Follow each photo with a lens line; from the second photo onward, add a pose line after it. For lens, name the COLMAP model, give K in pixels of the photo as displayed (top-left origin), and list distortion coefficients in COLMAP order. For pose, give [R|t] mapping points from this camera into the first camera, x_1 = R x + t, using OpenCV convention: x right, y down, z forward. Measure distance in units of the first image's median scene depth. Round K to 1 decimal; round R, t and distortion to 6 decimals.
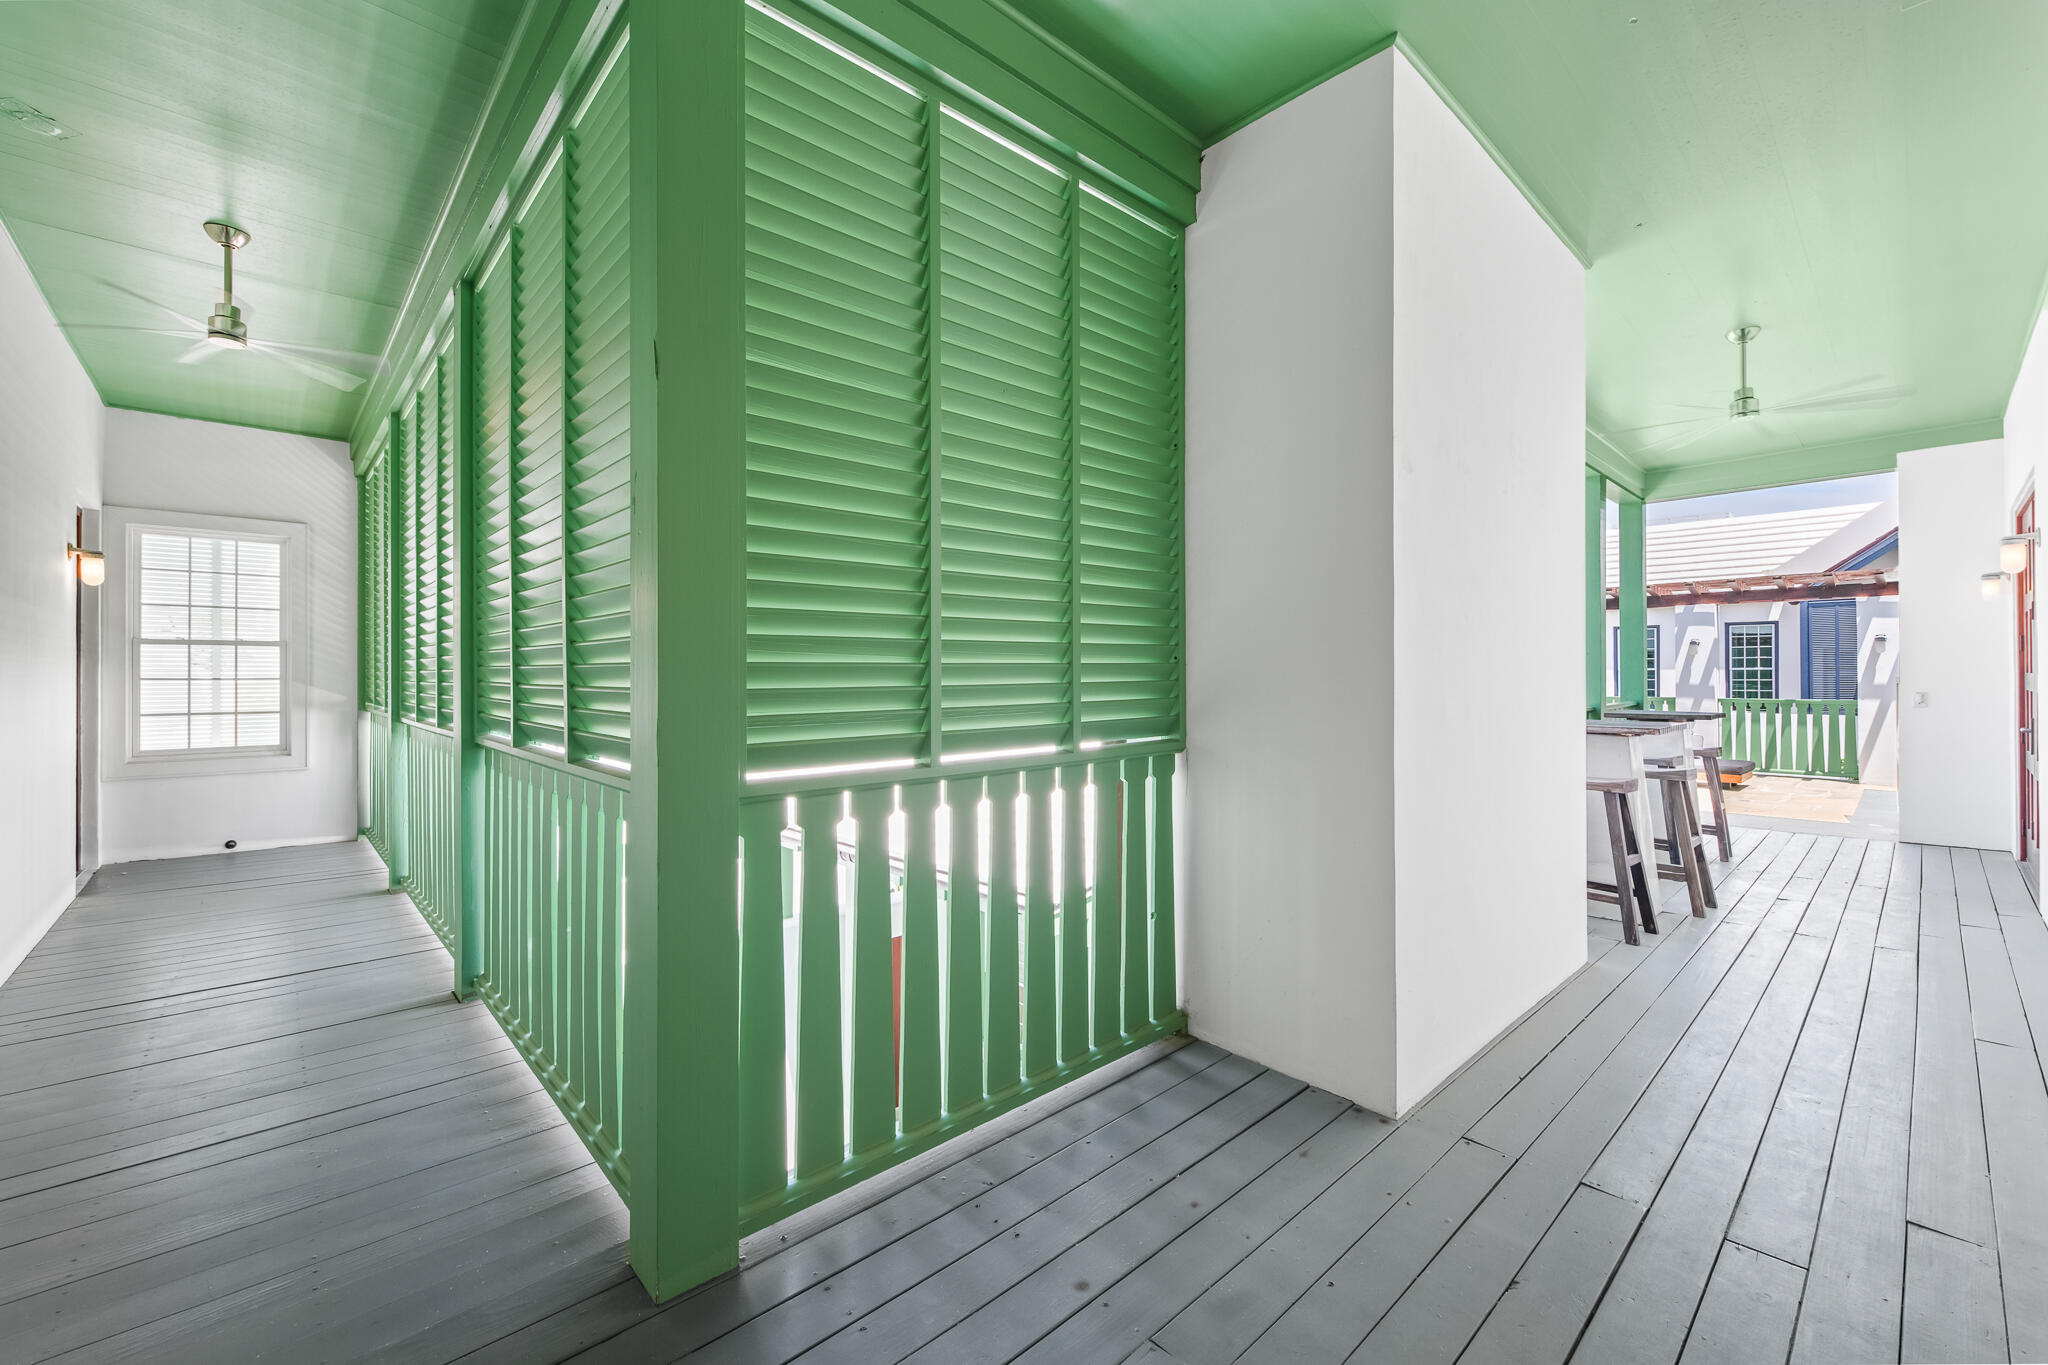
lens RADIAL K [[840.2, 0, 1019.7], [0, 840.2, 676.4], [0, 0, 1]] dist [0.000416, -0.000173]
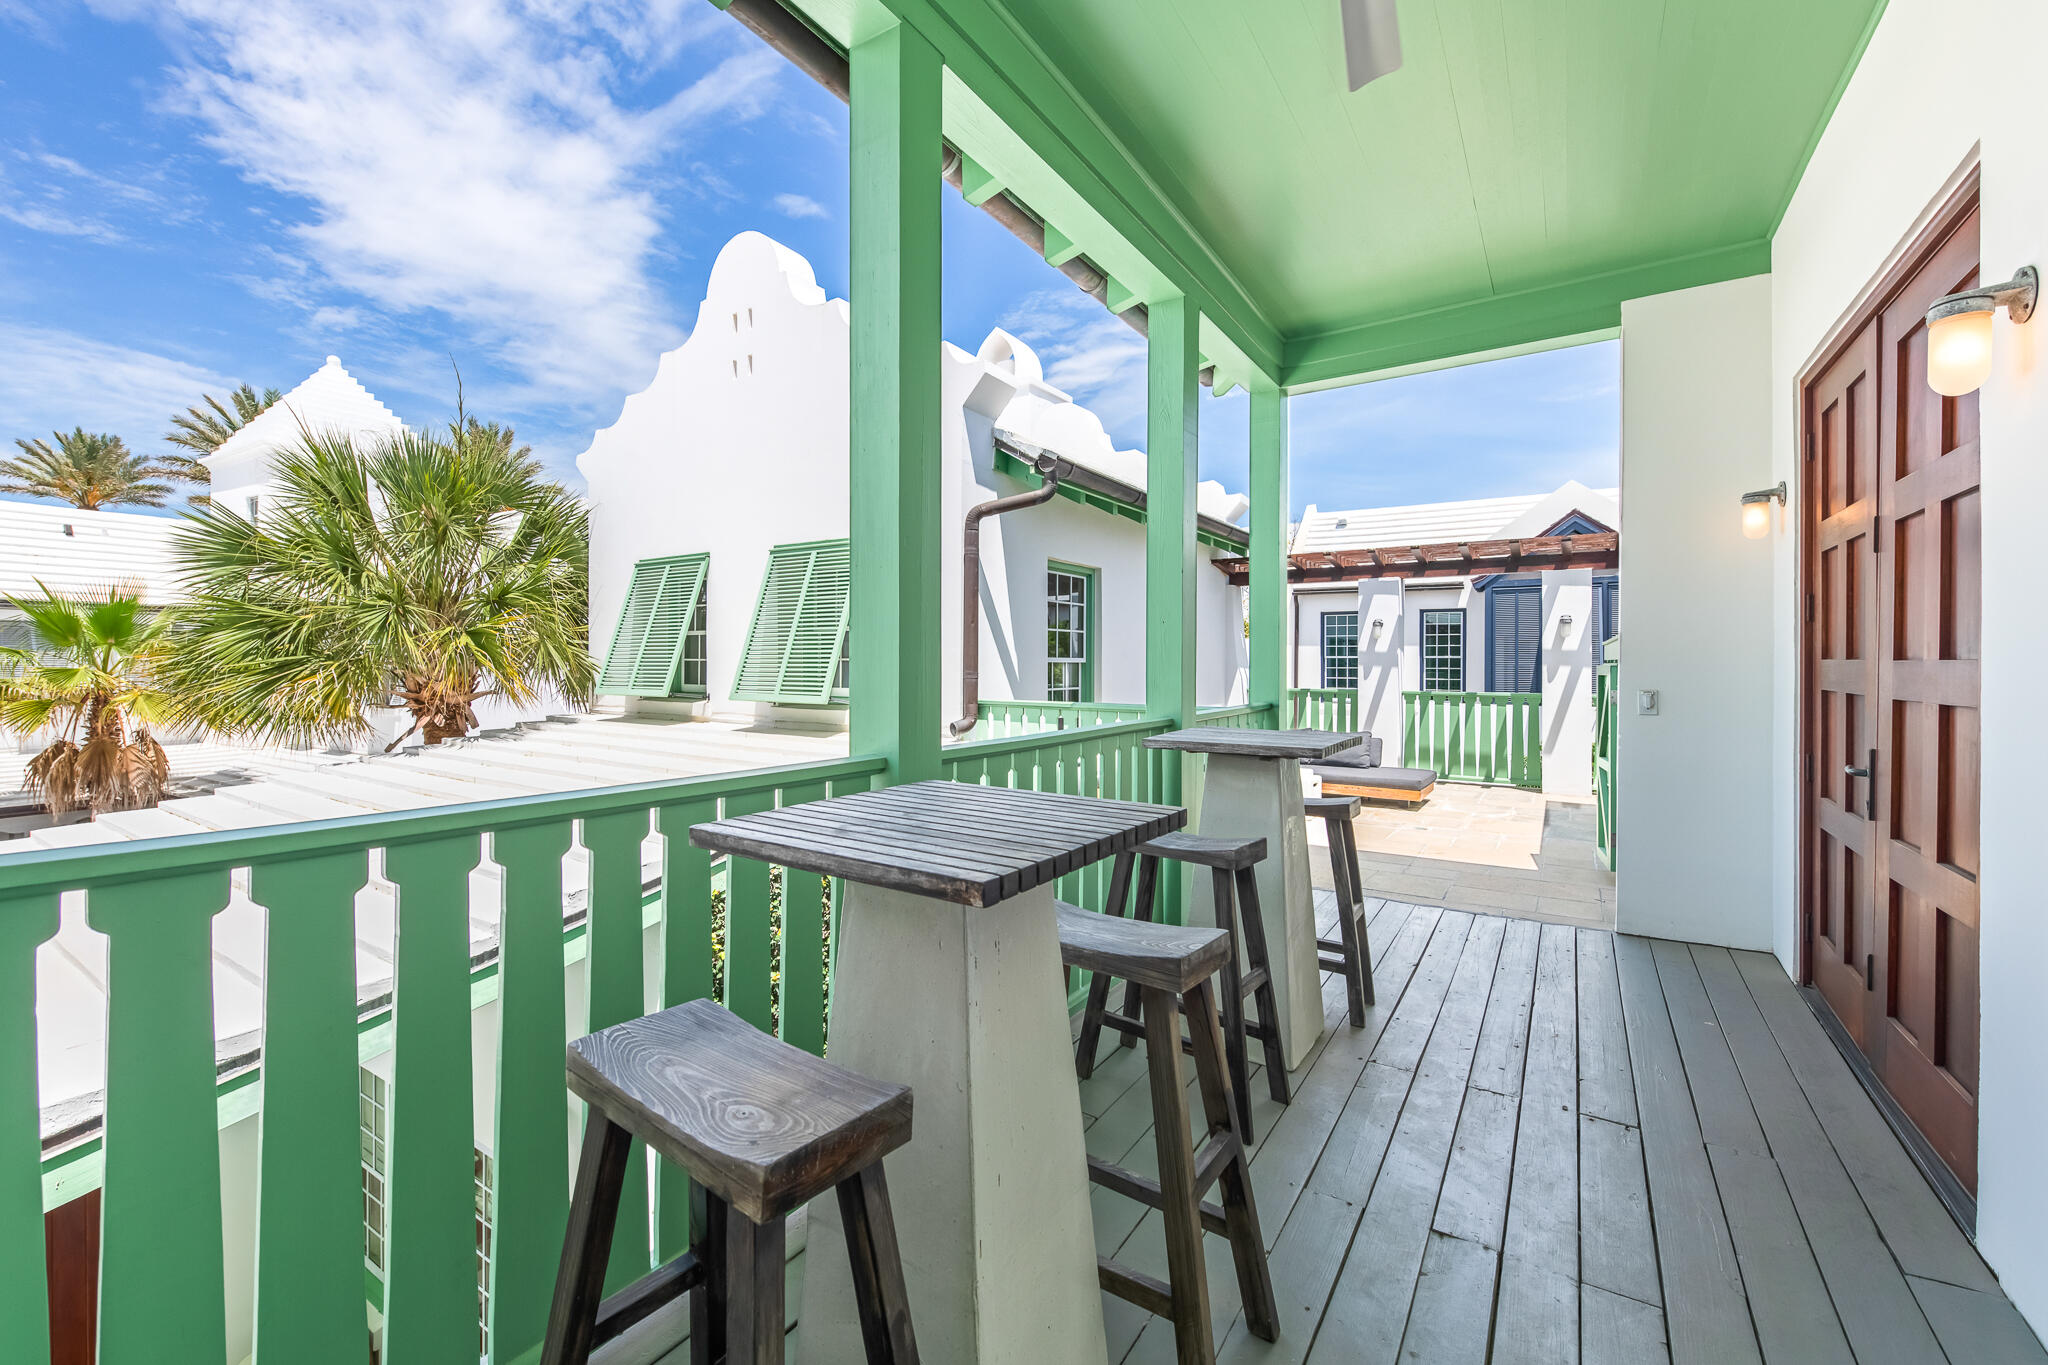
lens RADIAL K [[840.2, 0, 1025.5], [0, 840.2, 672.3], [0, 0, 1]] dist [0.000416, -0.000173]
pose [[0.969077, 0.003167, 0.246737, 0.263650], [-0.006254, 0.999912, 0.011727, 0.000329], [-0.246678, -0.012907, 0.969011, 0.284574]]
